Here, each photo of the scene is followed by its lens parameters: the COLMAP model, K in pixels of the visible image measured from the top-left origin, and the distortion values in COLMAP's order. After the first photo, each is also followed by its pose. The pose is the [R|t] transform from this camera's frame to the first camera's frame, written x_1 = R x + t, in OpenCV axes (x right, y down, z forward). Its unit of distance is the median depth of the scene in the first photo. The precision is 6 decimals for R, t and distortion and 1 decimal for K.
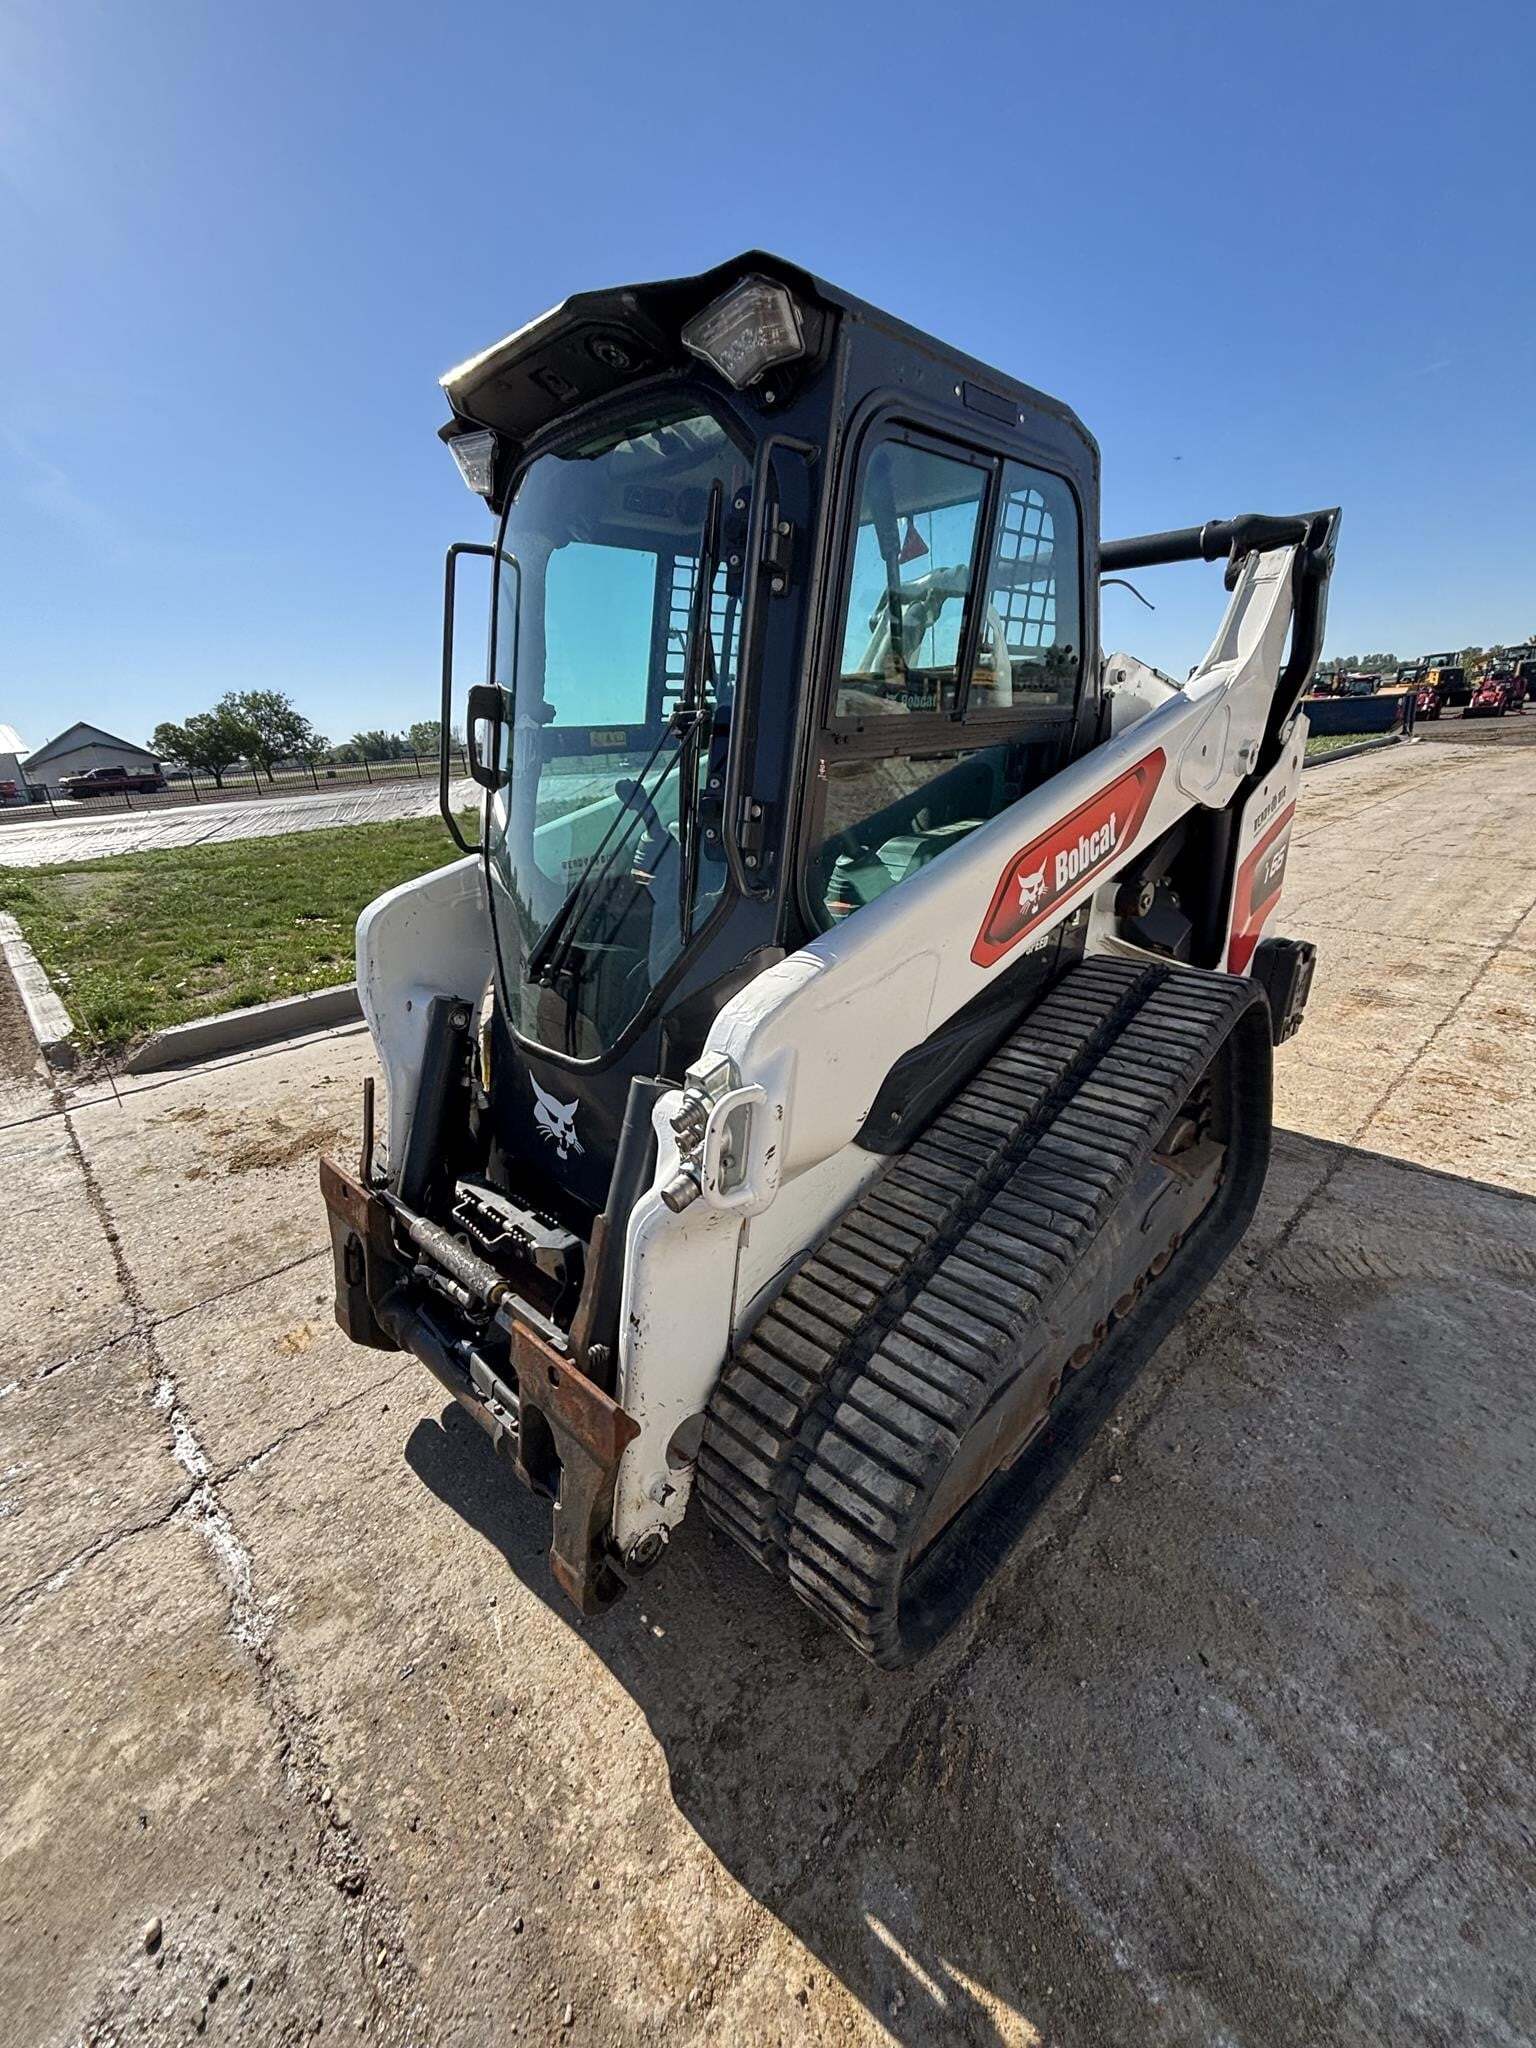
lens RADIAL K [[834.4, 0, 771.8], [0, 834.4, 1024.3], [0, 0, 1]] dist [0.002599, -0.000441]
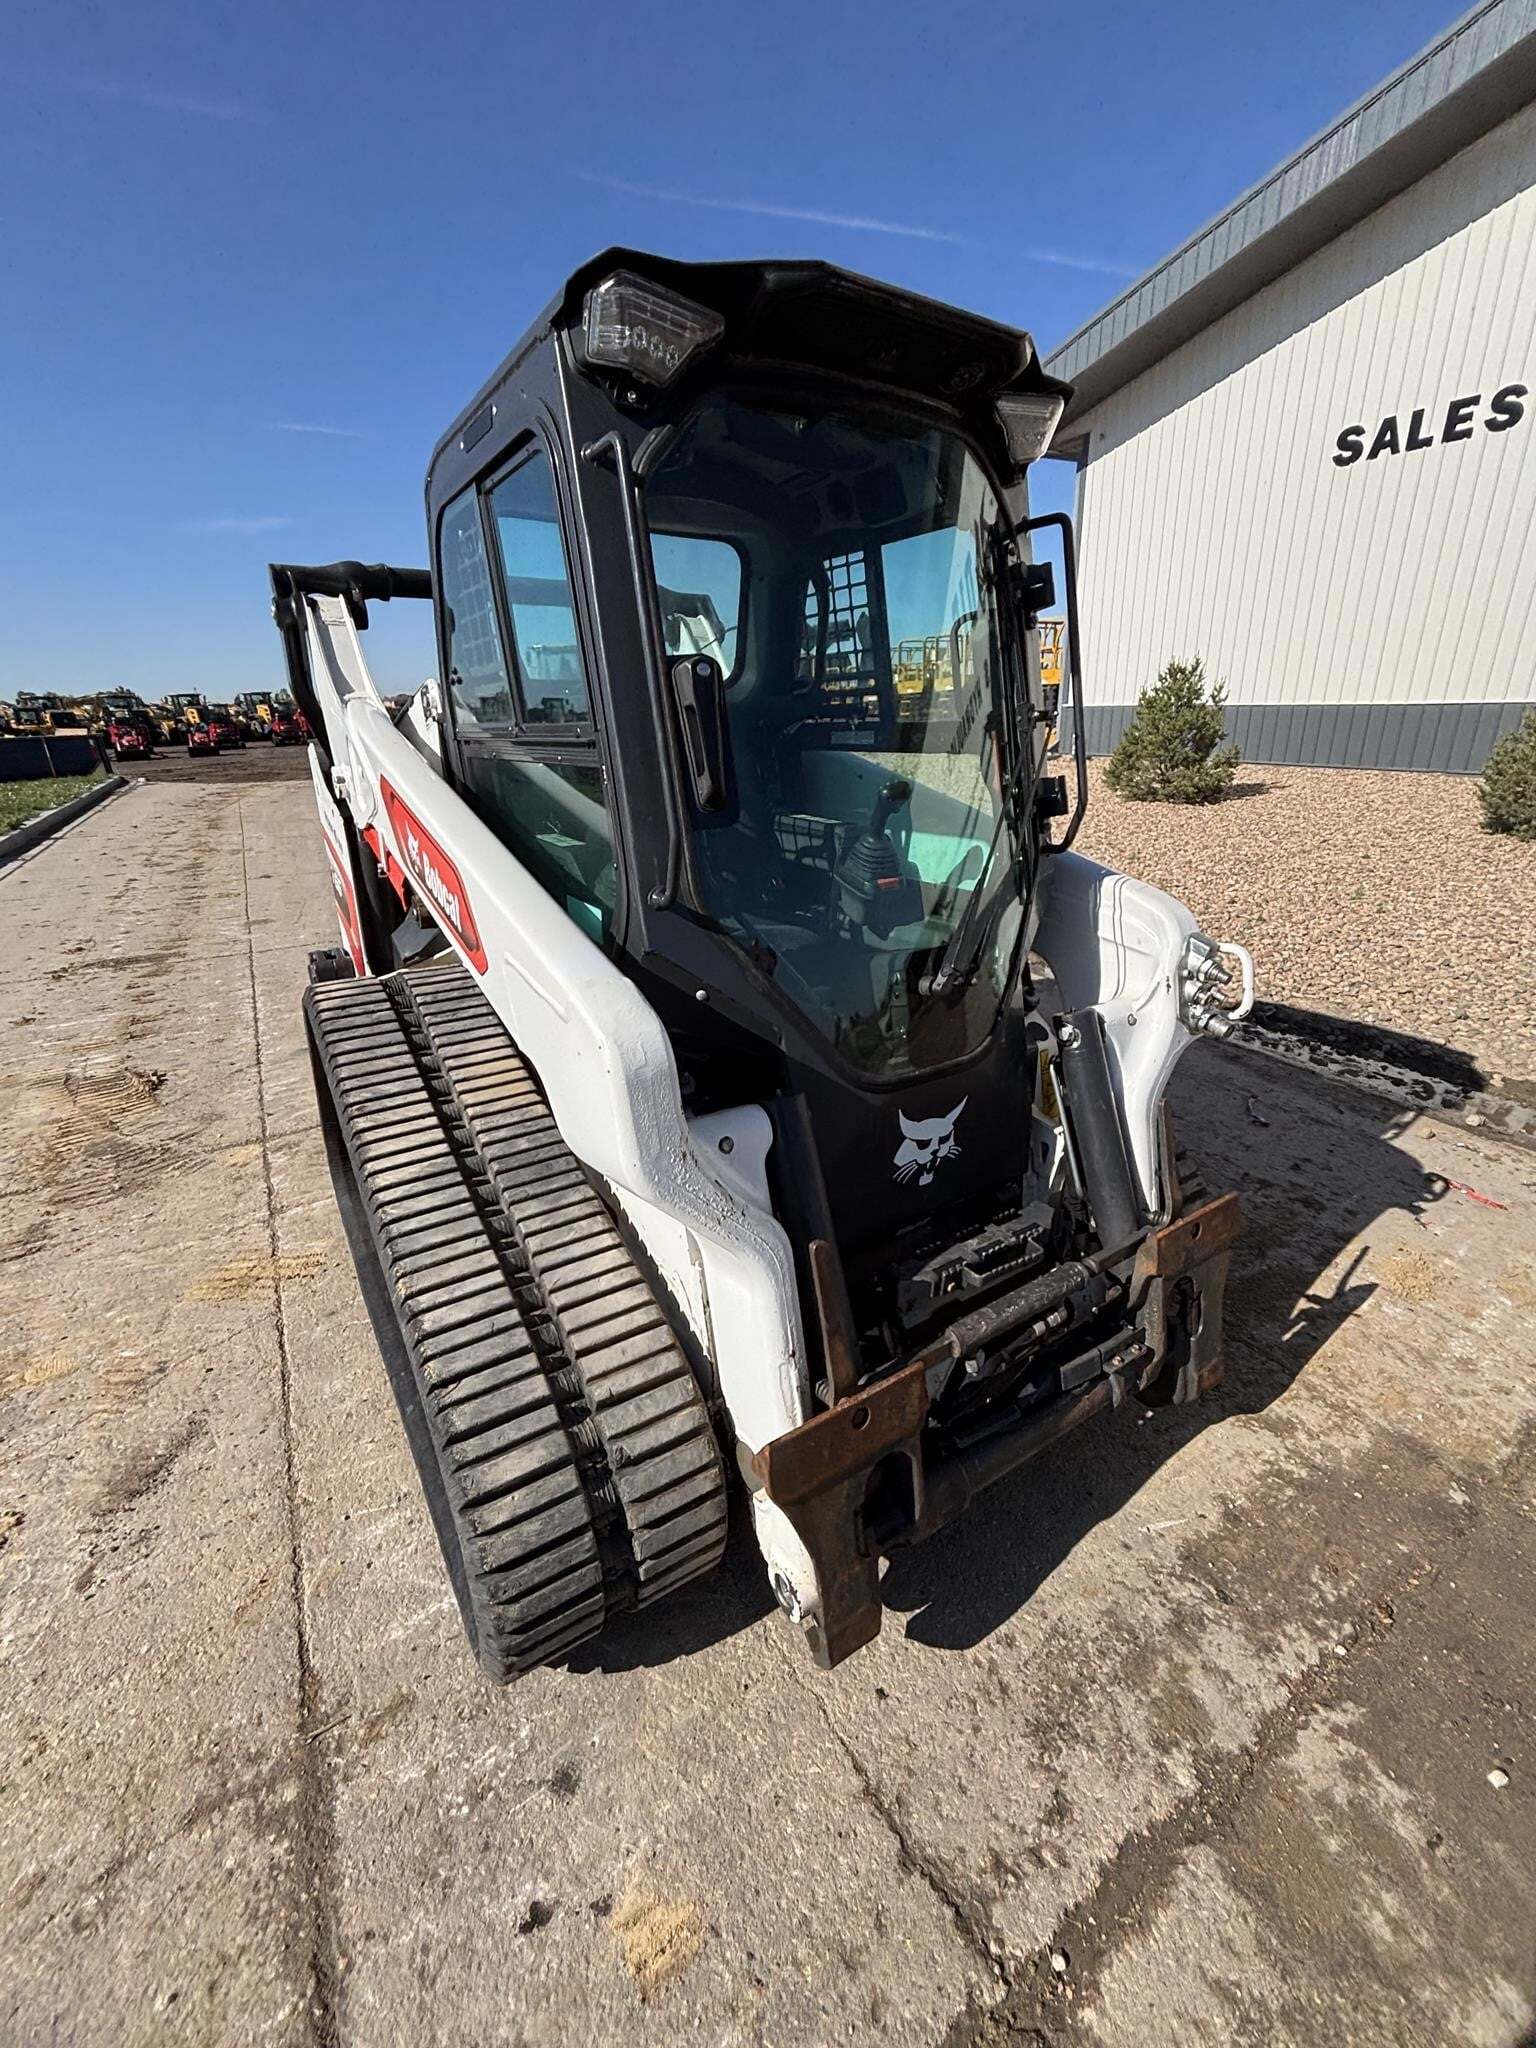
lens RADIAL K [[834.4, 0, 771.8], [0, 834.4, 1024.3], [0, 0, 1]] dist [0.002599, -0.000441]
pose [[0.221079, -0.290130, 0.931101, -1.217842], [0.334659, 0.919323, 0.207000, -0.278918], [-0.916039, 0.265838, 0.300338, 0.920504]]
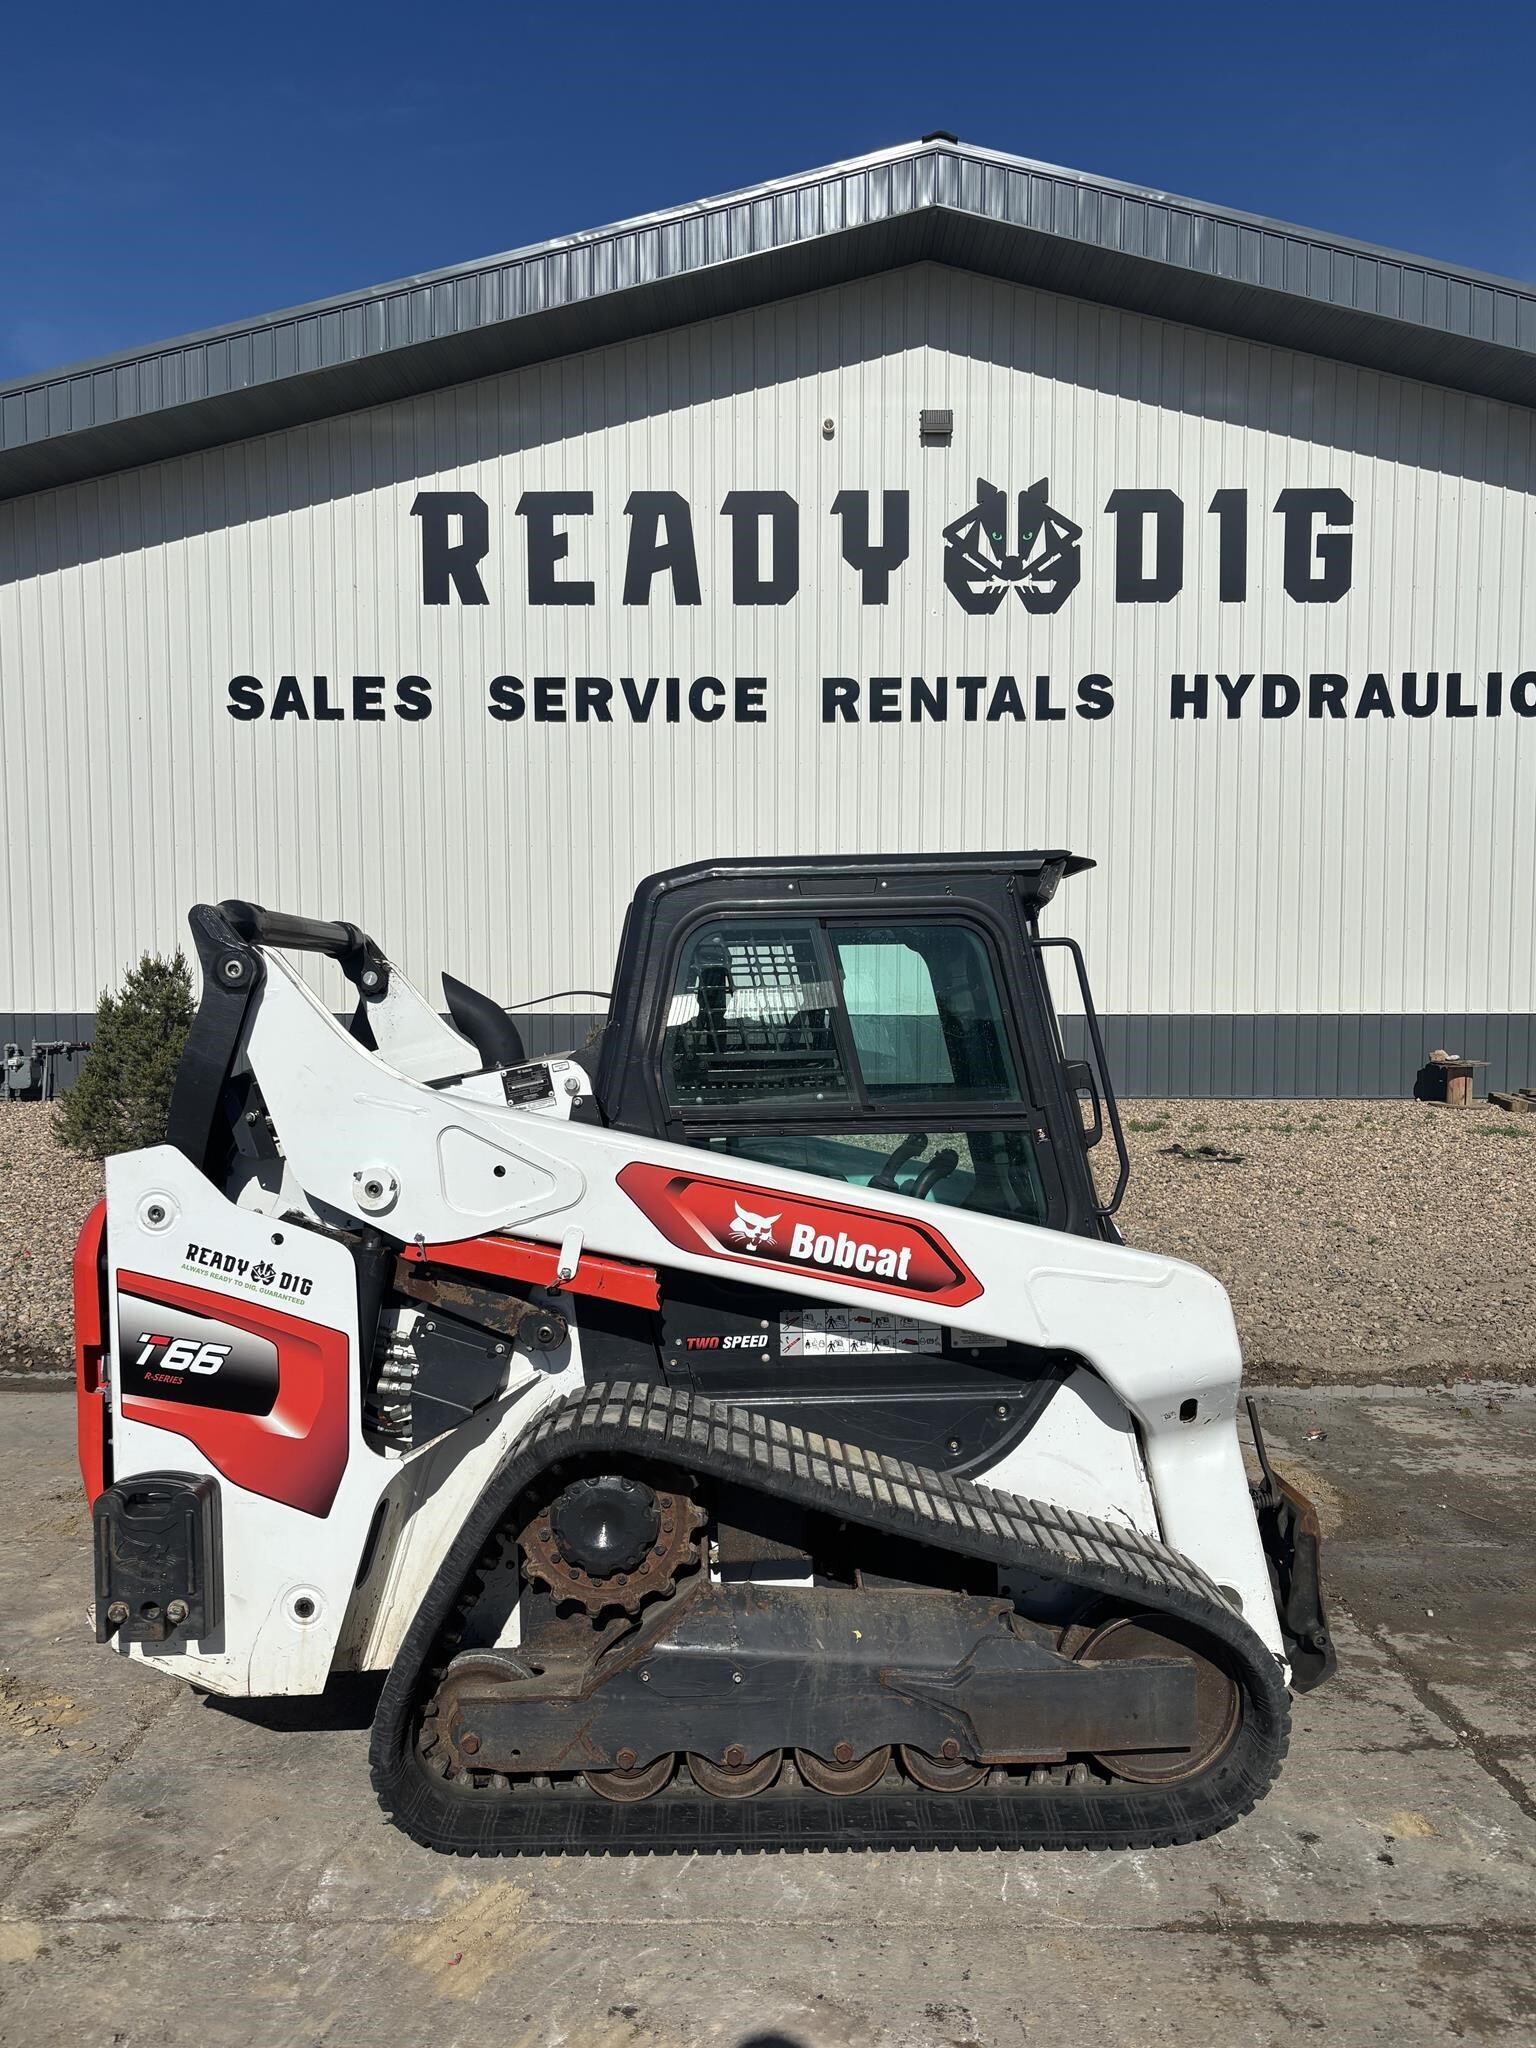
lens RADIAL K [[1565.0, 0, 756.1], [0, 1565.0, 1059.7], [0, 0, 1]] dist [0.097652, -0.121596]
pose [[-0.704963, 0.028949, 0.708653, -1.726494], [0.285735, 0.926086, 0.246416, -1.178484], [-0.649140, 0.376201, -0.661128, 3.008185]]
